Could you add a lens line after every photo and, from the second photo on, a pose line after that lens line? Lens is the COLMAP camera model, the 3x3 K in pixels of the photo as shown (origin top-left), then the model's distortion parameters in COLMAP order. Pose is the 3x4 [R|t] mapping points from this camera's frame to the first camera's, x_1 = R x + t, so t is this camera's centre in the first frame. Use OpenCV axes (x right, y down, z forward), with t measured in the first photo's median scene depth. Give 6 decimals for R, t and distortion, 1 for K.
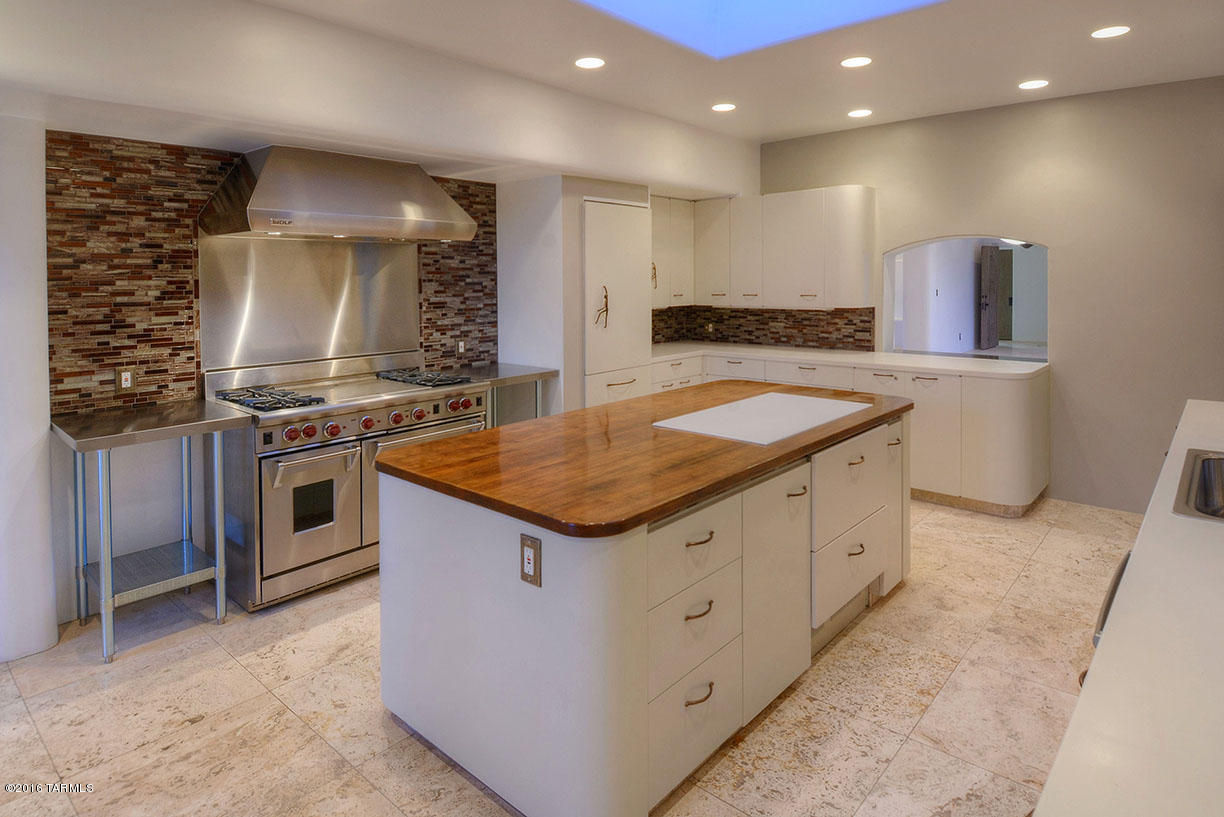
lens RADIAL K [[686.8, 0, 607.8], [0, 686.8, 339.7], [0, 0, 1]] dist [0.035541, -0.039339]
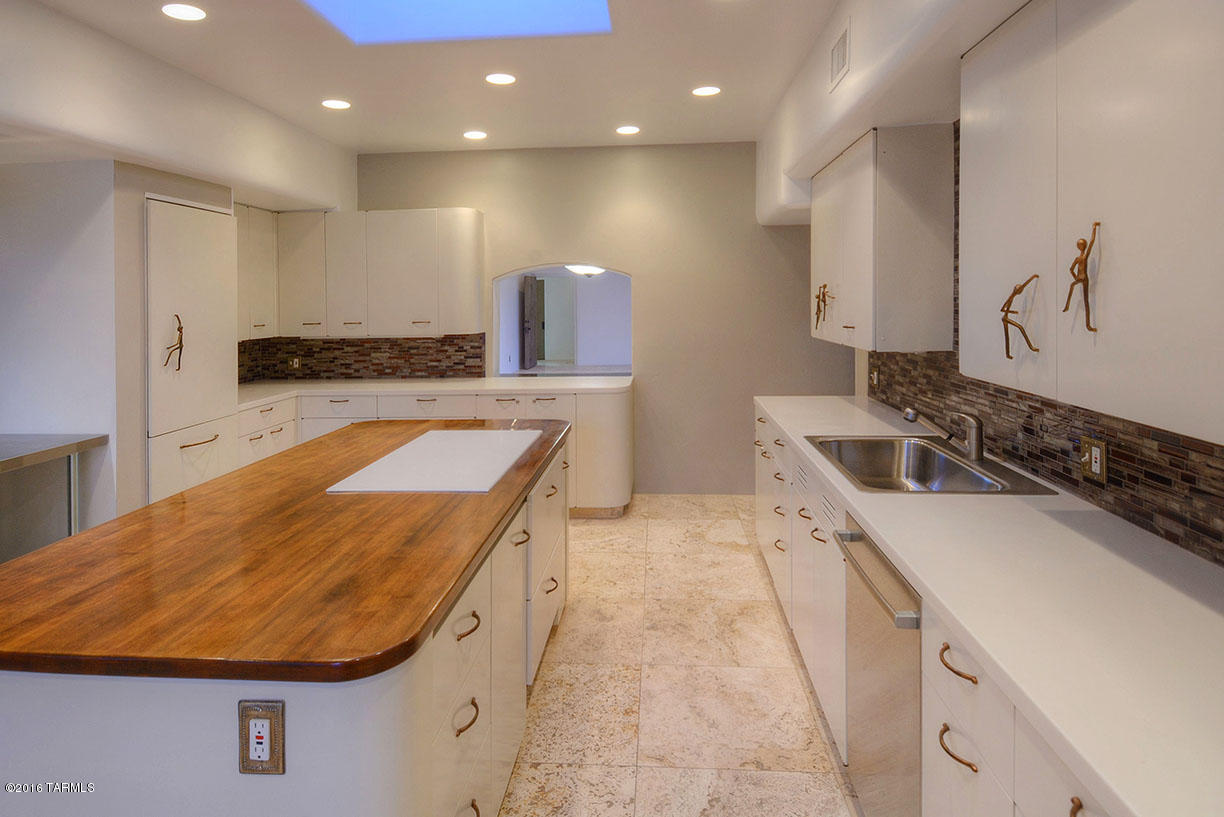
lens RADIAL K [[695.8, 0, 606.8], [0, 695.8, 343.5], [0, 0, 1]] dist [0.046638, -0.041622]
pose [[0.792619, -0.041672, 0.608291, -0.105954], [0.063693, 0.997862, -0.014634, -0.006730], [-0.606381, 0.050343, 0.793579, 0.118415]]
